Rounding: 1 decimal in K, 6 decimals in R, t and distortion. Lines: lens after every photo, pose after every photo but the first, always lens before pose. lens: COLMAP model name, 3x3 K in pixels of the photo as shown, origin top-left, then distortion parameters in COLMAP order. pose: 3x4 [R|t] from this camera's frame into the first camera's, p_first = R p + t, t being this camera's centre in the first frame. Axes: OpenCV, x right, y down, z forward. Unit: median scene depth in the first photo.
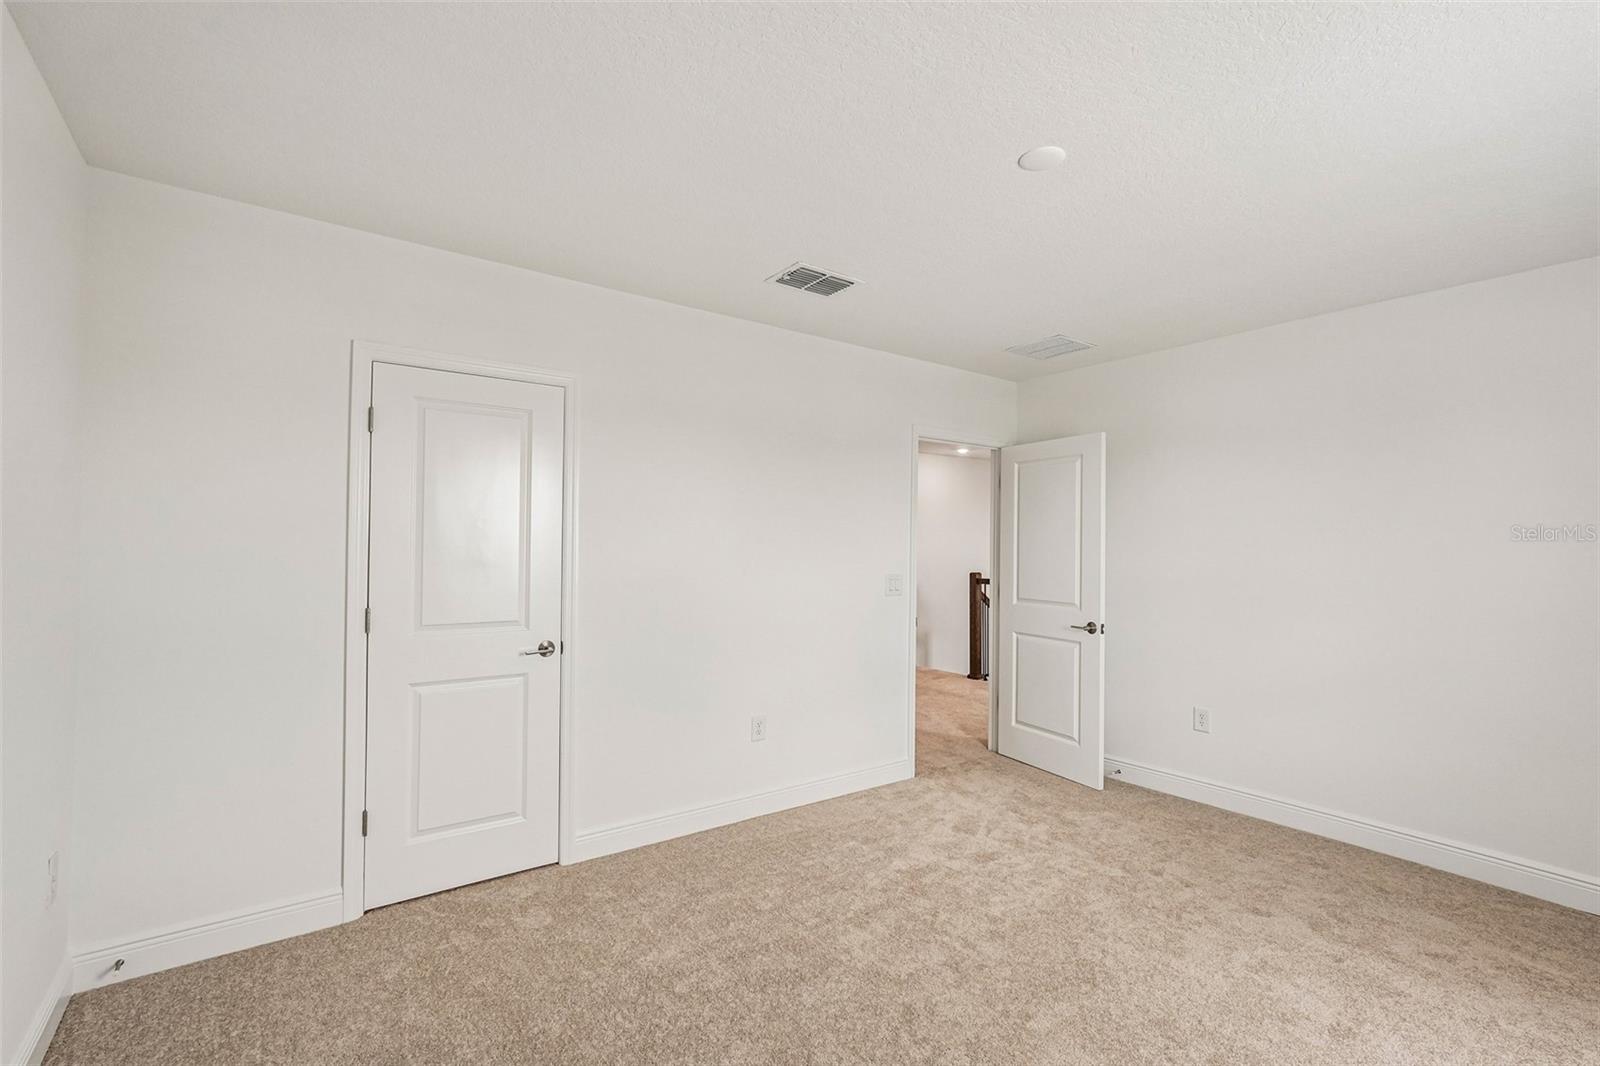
lens RADIAL K [[722.7, 0, 797.0], [0, 722.7, 536.7], [0, 0, 1]] dist [-0.016062, 0.007781]
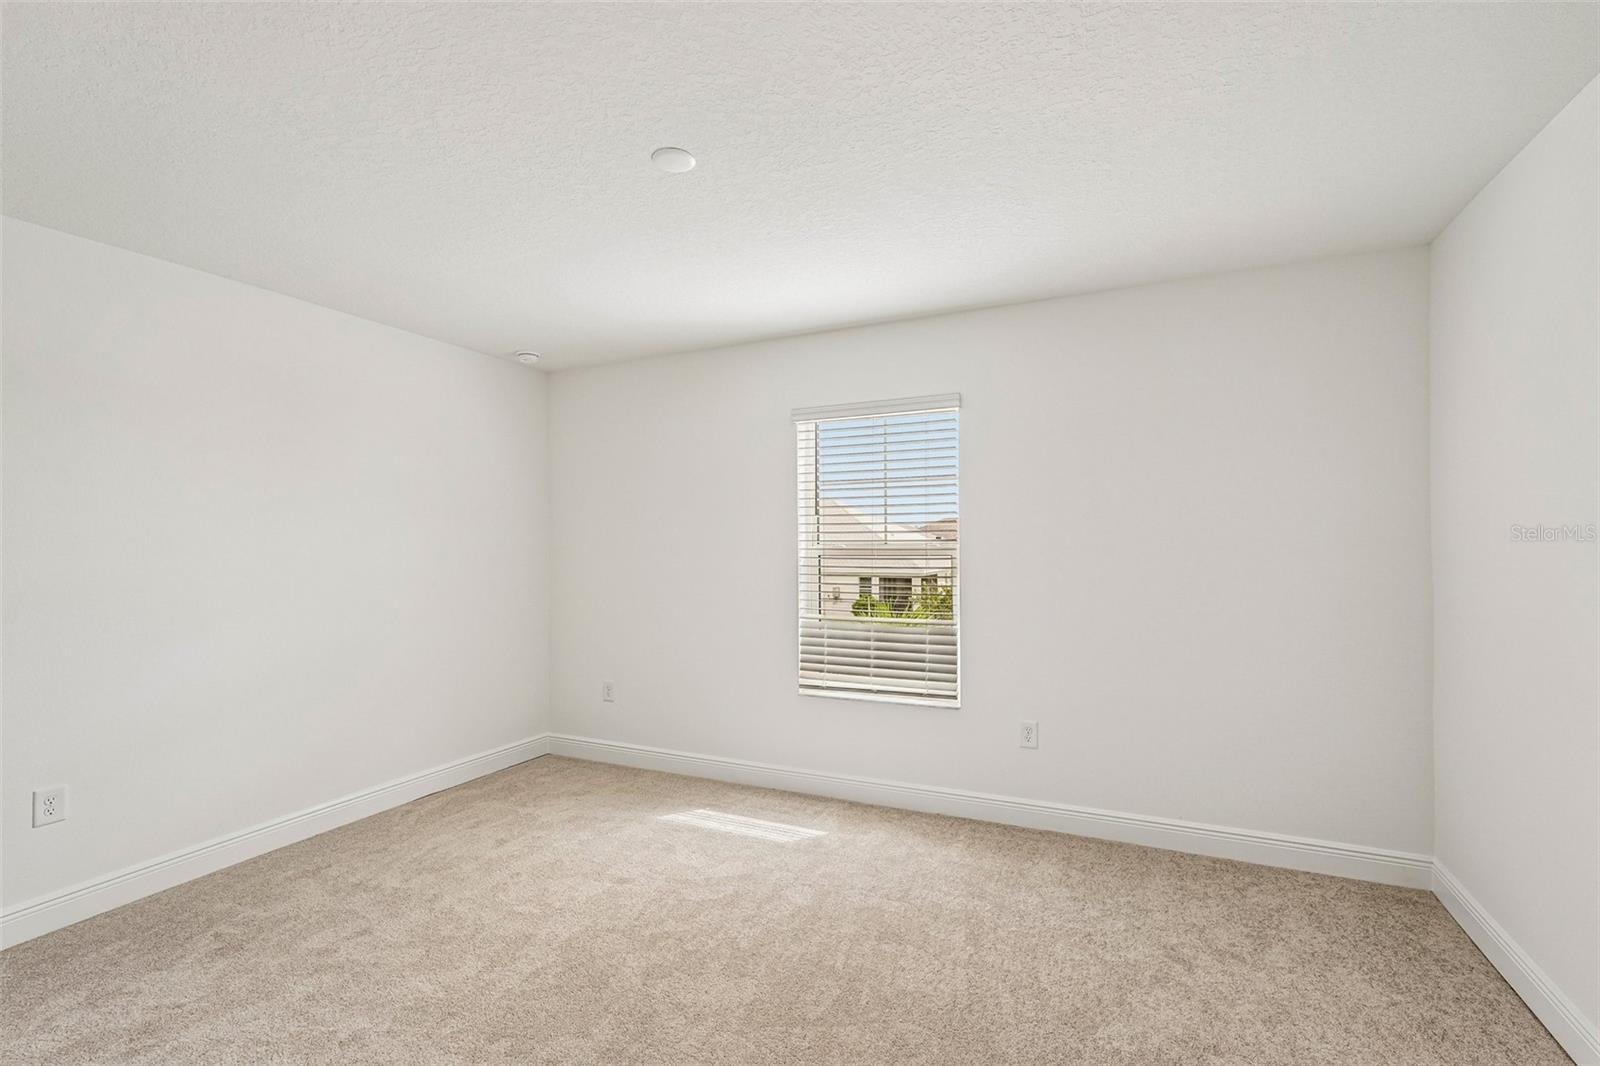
lens RADIAL K [[722.7, 0, 791.8], [0, 722.7, 532.0], [0, 0, 1]] dist [-0.016062, 0.007781]
pose [[-0.457297, 0.007482, 0.889282, -0.464575], [-0.001008, 0.999960, -0.008932, 0.008900], [-0.889313, -0.004981, -0.457271, 0.944326]]
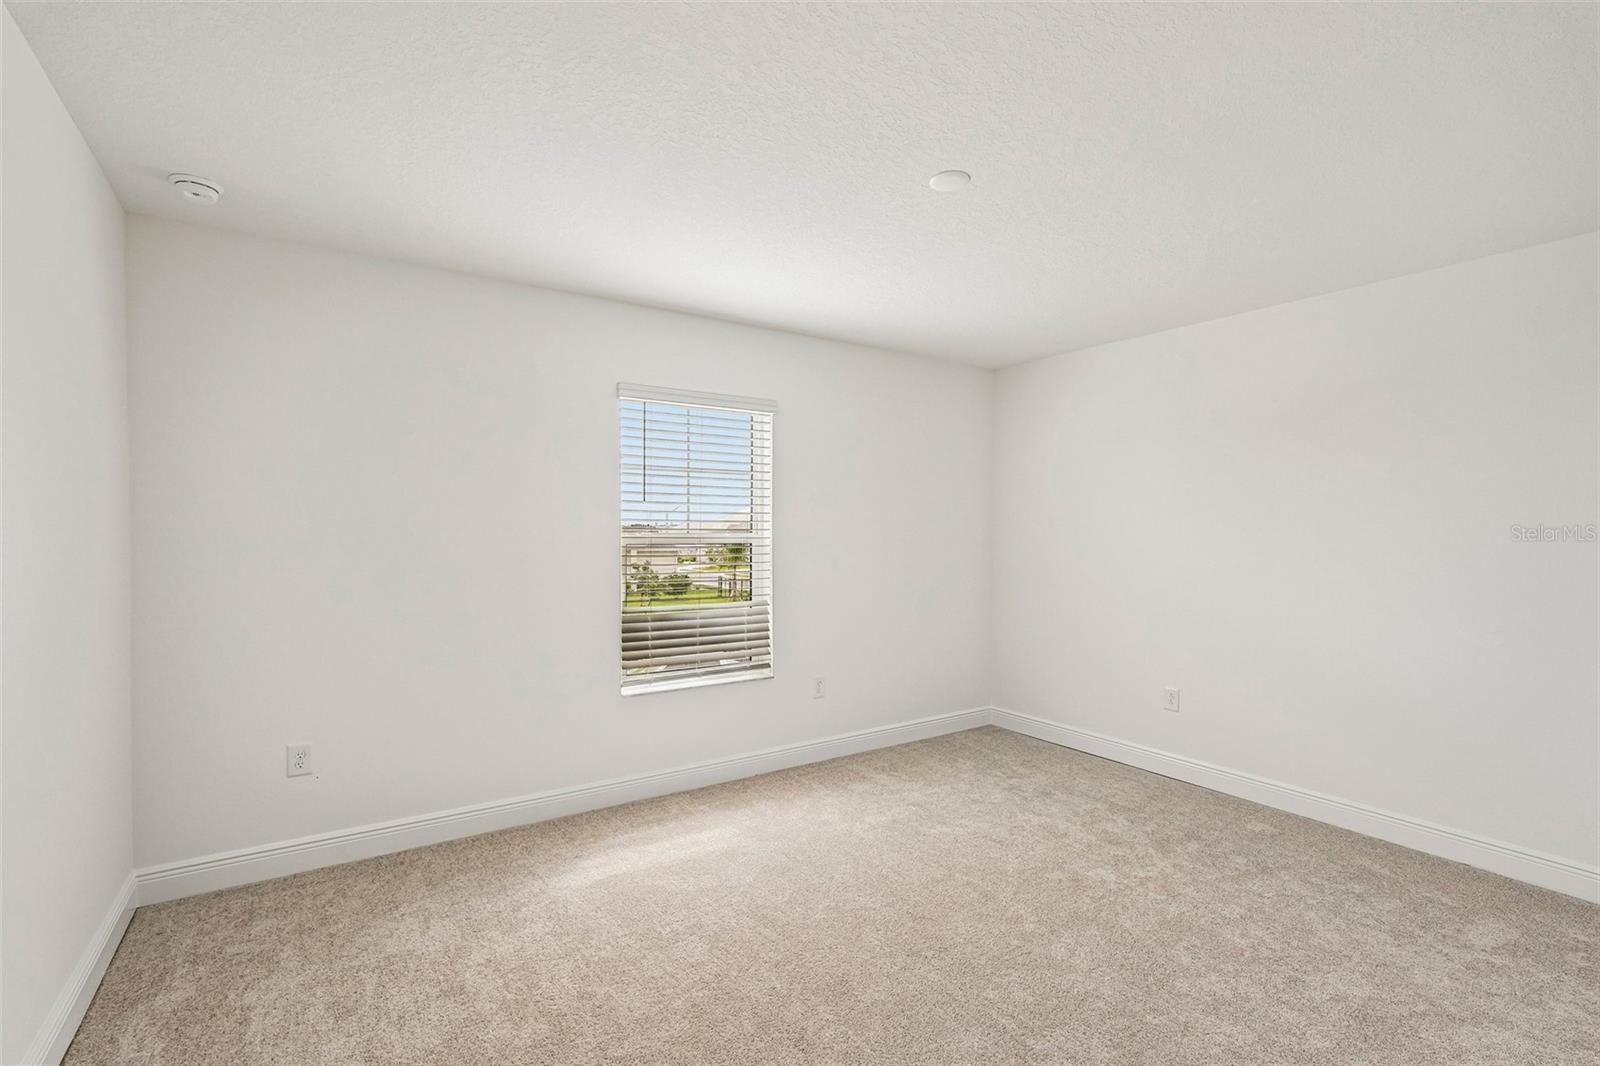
lens RADIAL K [[722.7, 0, 797.6], [0, 722.7, 530.0], [0, 0, 1]] dist [-0.016062, 0.007781]
pose [[-0.998270, -0.008332, 0.058203, 0.370774], [-0.009009, 0.999895, -0.011368, 0.028398], [-0.058102, -0.011873, -0.998240, 1.532405]]
